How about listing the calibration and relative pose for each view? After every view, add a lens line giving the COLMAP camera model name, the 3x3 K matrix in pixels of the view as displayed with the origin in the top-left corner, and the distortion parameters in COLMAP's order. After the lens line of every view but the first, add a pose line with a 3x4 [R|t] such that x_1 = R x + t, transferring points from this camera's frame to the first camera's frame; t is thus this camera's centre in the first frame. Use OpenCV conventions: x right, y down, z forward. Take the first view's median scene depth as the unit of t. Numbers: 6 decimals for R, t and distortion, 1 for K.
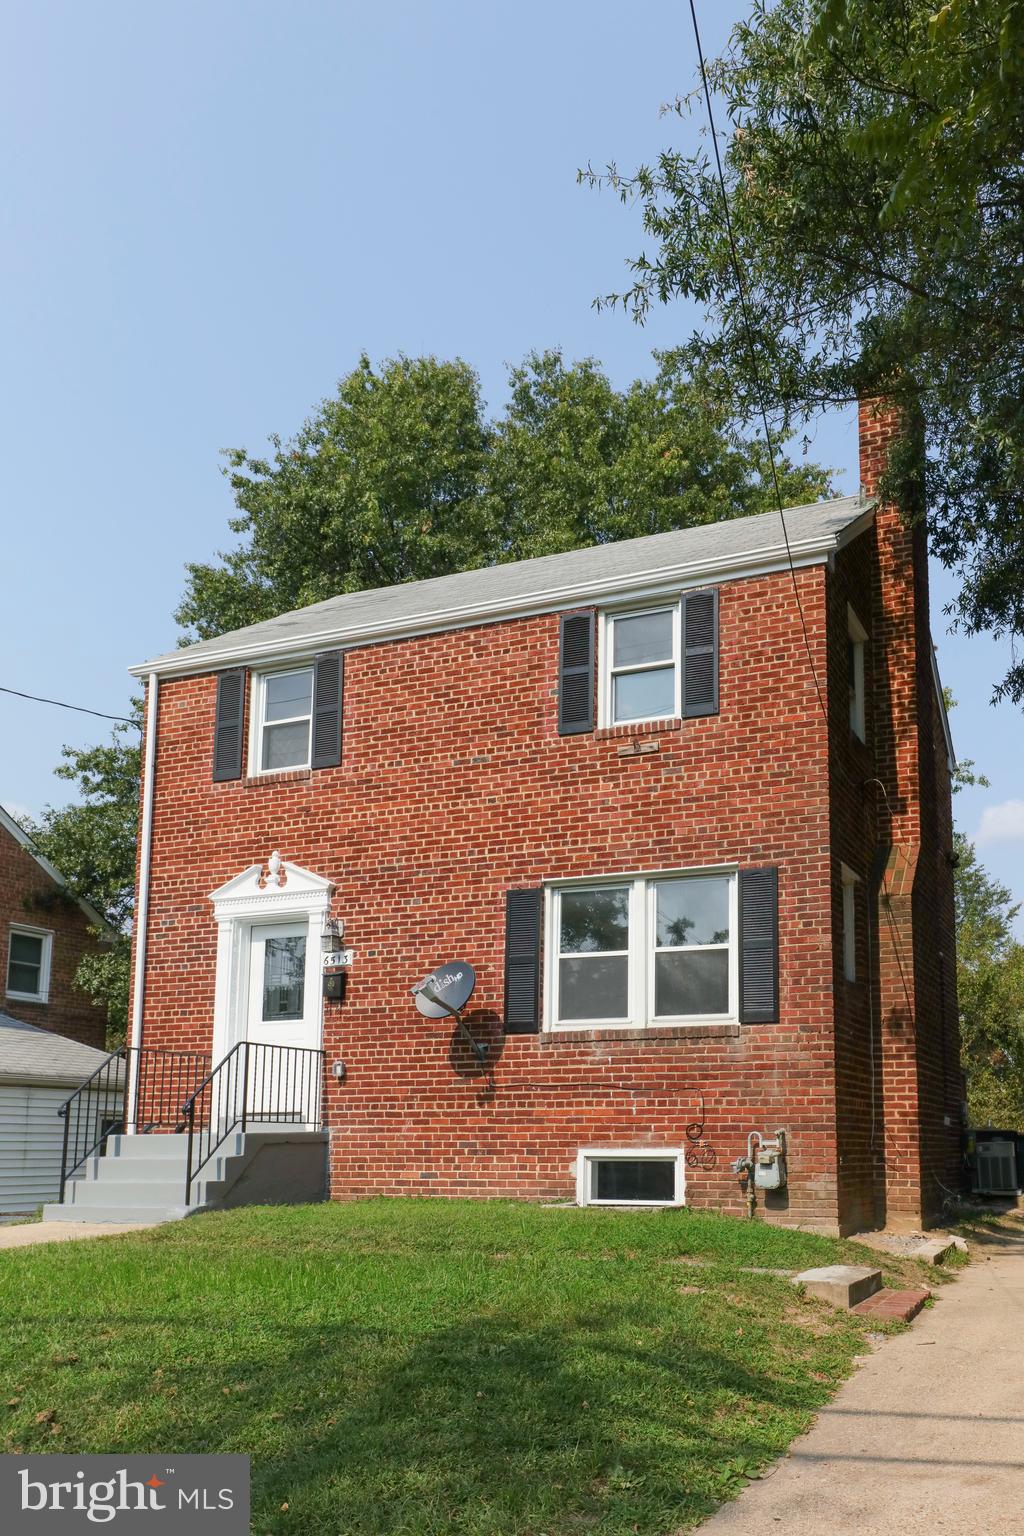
lens RADIAL K [[2100.2, 0, 512.0], [0, 2100.2, 772.0], [0, 0, 1]] dist [0.030636, 0.000000]
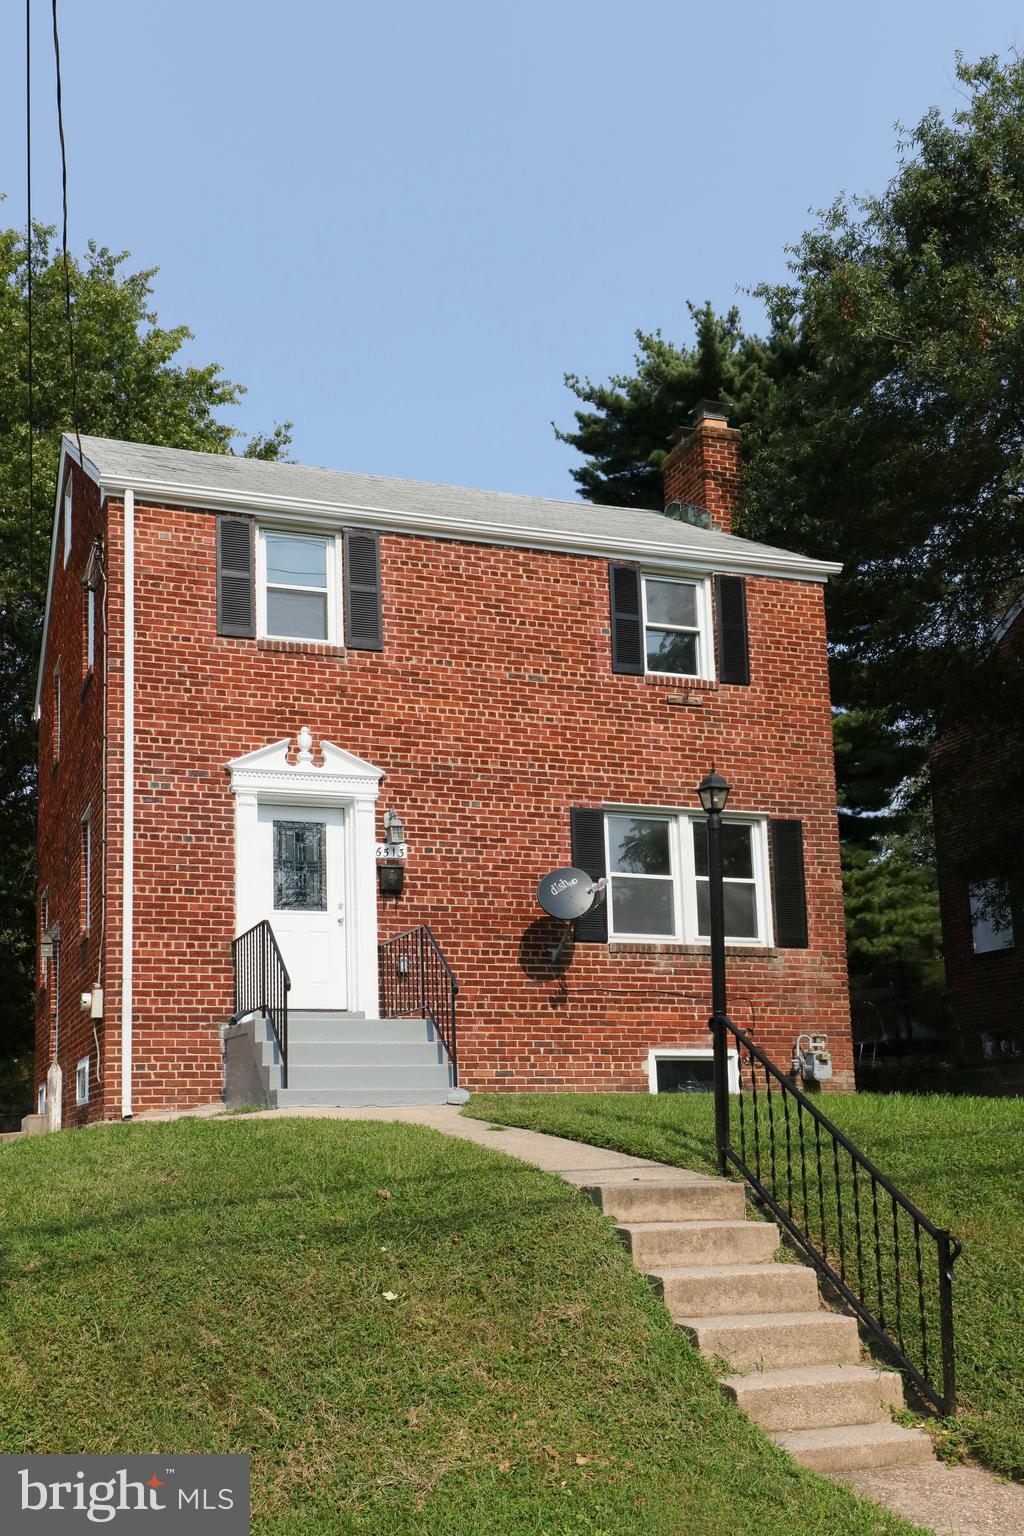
lens RADIAL K [[2100.2, 0, 511.4], [0, 2100.2, 763.9], [0, 0, 1]] dist [0.030636, 0.000000]
pose [[0.482320, 0.141784, 0.864444, -0.933607], [-0.143054, 0.986316, -0.081956, 0.125732], [-0.864235, -0.084133, 0.496003, 0.500066]]
